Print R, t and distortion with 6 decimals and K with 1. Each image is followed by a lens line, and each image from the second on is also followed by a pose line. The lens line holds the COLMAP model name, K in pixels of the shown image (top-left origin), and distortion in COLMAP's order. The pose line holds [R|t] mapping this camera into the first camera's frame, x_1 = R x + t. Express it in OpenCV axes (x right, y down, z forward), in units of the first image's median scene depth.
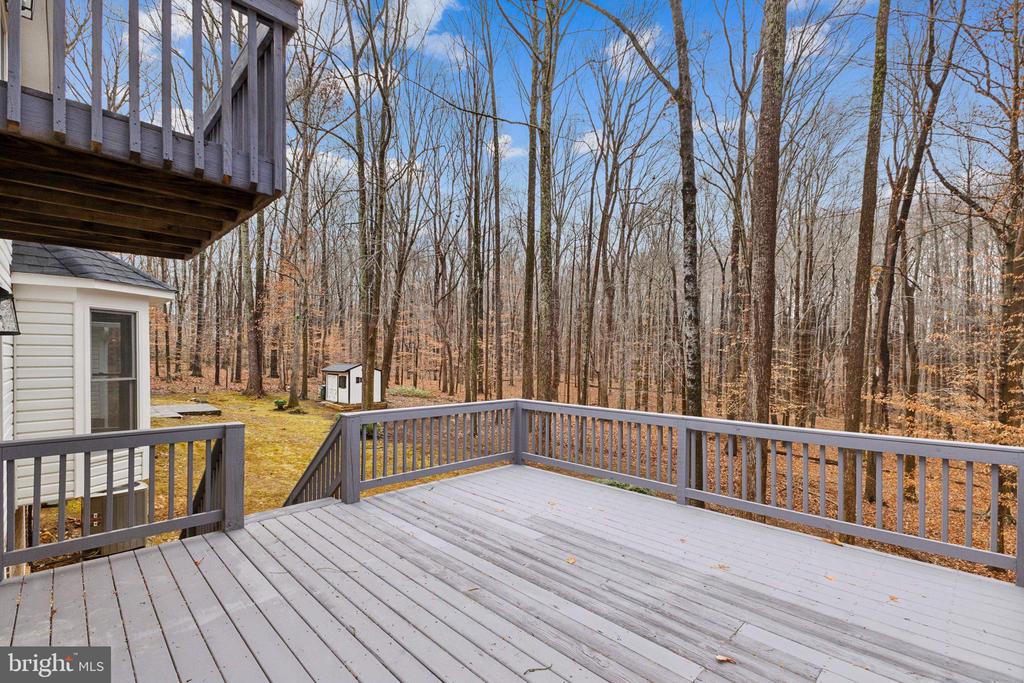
lens RADIAL K [[445.3, 0, 509.8], [0, 445.3, 352.1], [0, 0, 1]] dist [0.013579, -0.000022]
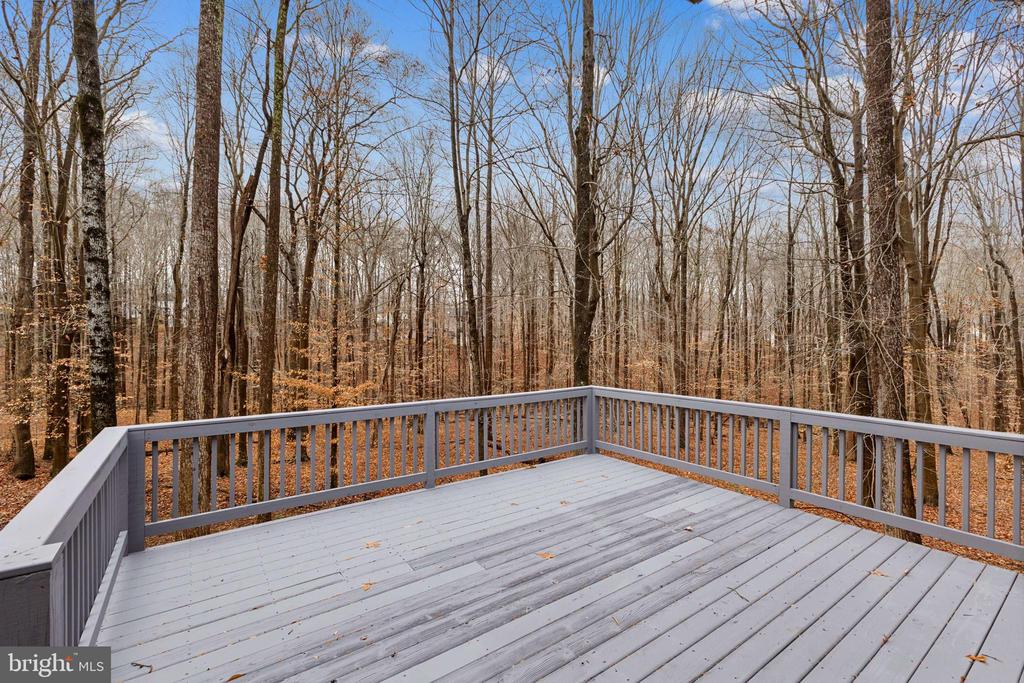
lens RADIAL K [[445.3, 0, 510.3], [0, 445.3, 339.9], [0, 0, 1]] dist [0.013579, -0.000022]
pose [[0.163780, -0.002410, 0.986494, -0.794892], [-0.006462, 0.999973, 0.003516, -0.001968], [-0.986476, -0.006951, 0.163760, 0.889998]]
